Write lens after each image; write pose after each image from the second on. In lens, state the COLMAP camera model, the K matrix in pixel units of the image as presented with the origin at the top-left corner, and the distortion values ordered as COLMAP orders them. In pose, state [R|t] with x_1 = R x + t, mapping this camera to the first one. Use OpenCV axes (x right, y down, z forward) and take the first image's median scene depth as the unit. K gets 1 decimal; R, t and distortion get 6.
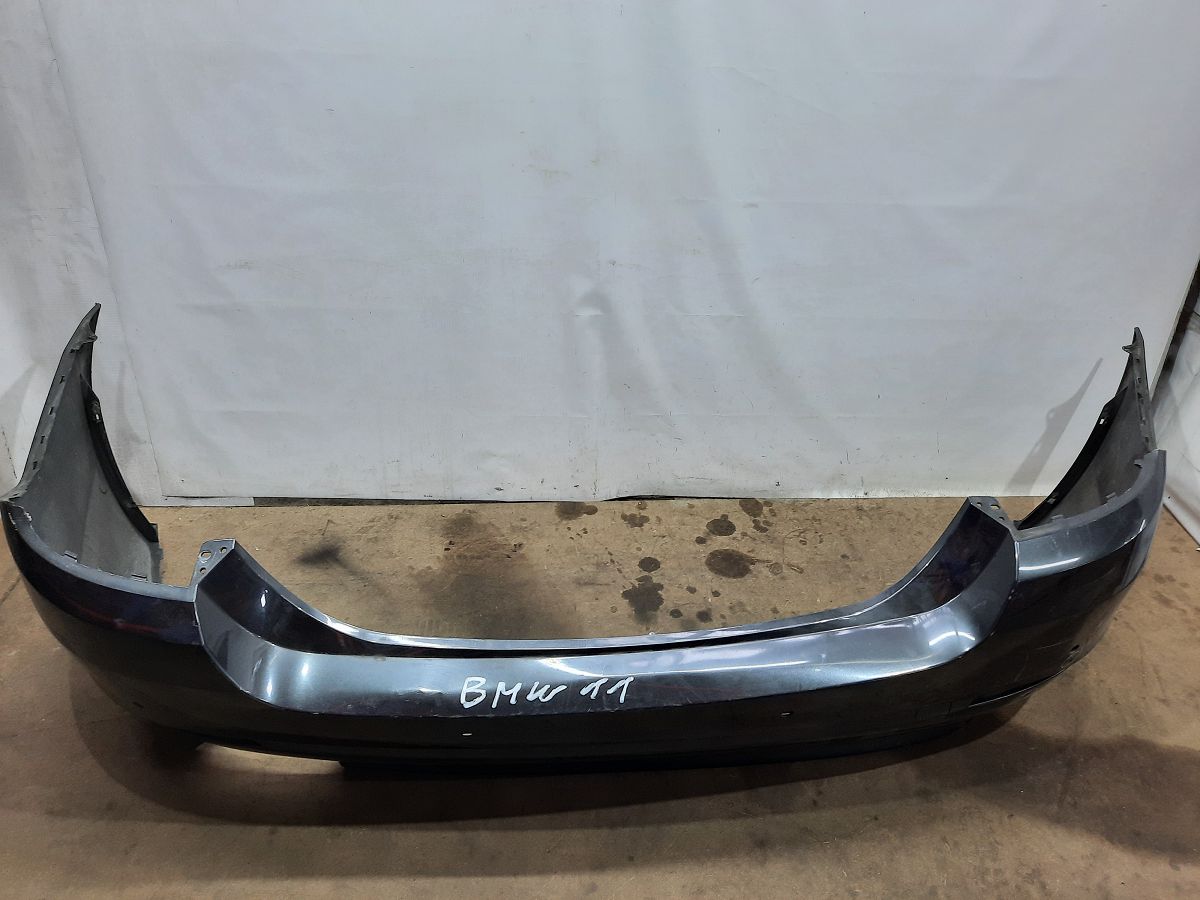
lens RADIAL K [[884.6, 0, 608.8], [0, 884.6, 441.4], [0, 0, 1]] dist [0.045241, -0.044816]
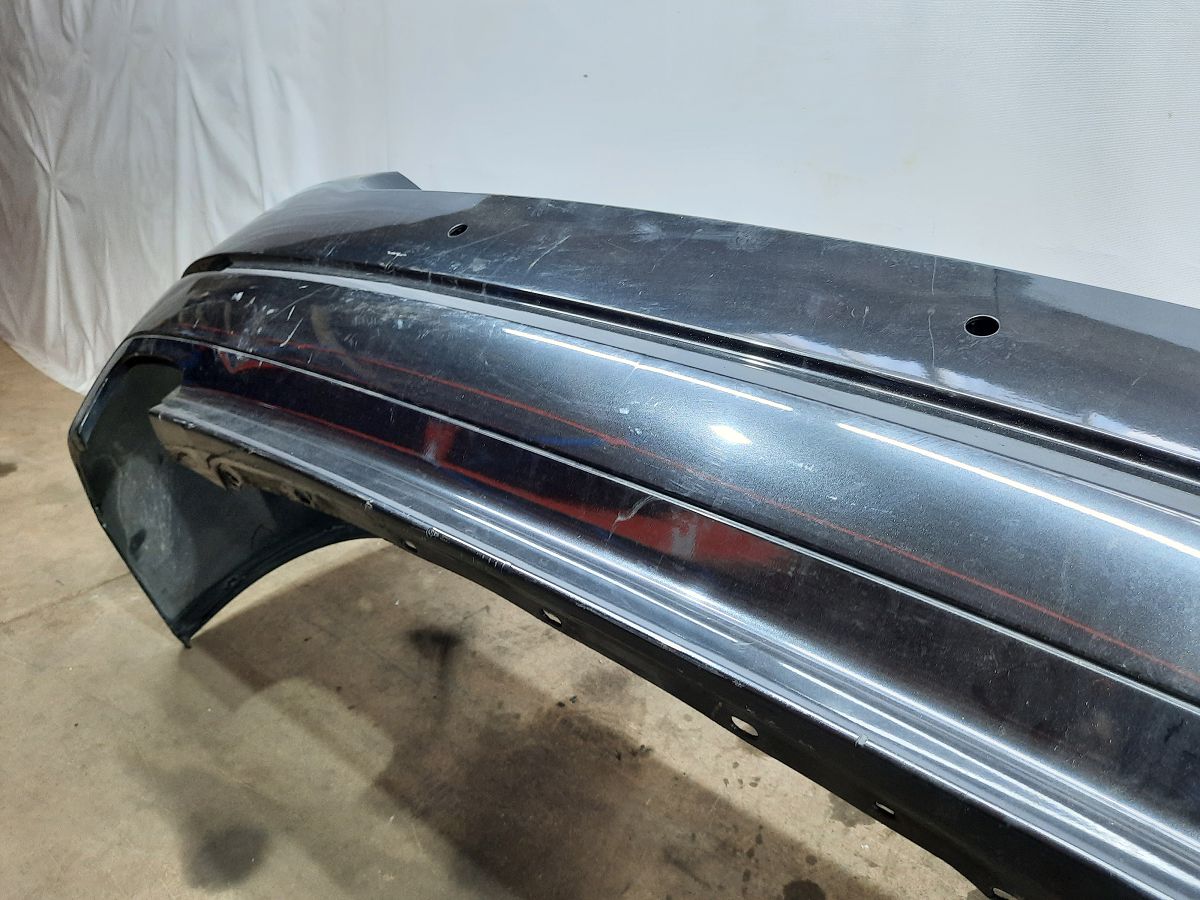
lens RADIAL K [[884.6, 0, 611.0], [0, 884.6, 452.6], [0, 0, 1]] dist [0.045241, -0.044816]
pose [[0.734898, 0.254589, -0.628577, 0.233847], [-0.370672, 0.926956, -0.057929, -0.033409], [0.567915, 0.275568, 0.775587, 0.461516]]
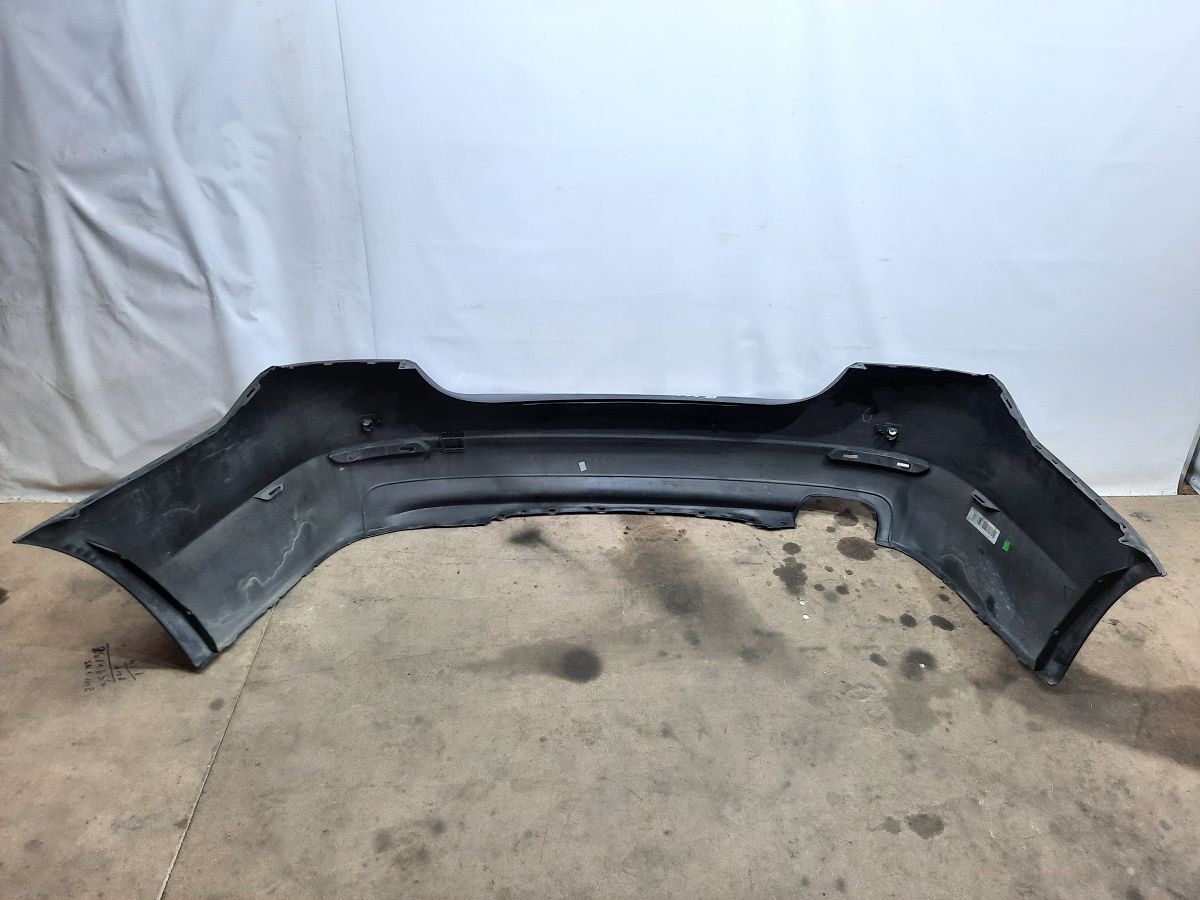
lens RADIAL K [[884.6, 0, 603.1], [0, 884.6, 446.9], [0, 0, 1]] dist [0.045241, -0.044816]
pose [[0.999605, 0.011126, -0.025798, -0.191779], [-0.010641, 0.999765, 0.018867, -0.023465], [0.026002, -0.018585, 0.999489, -0.246960]]
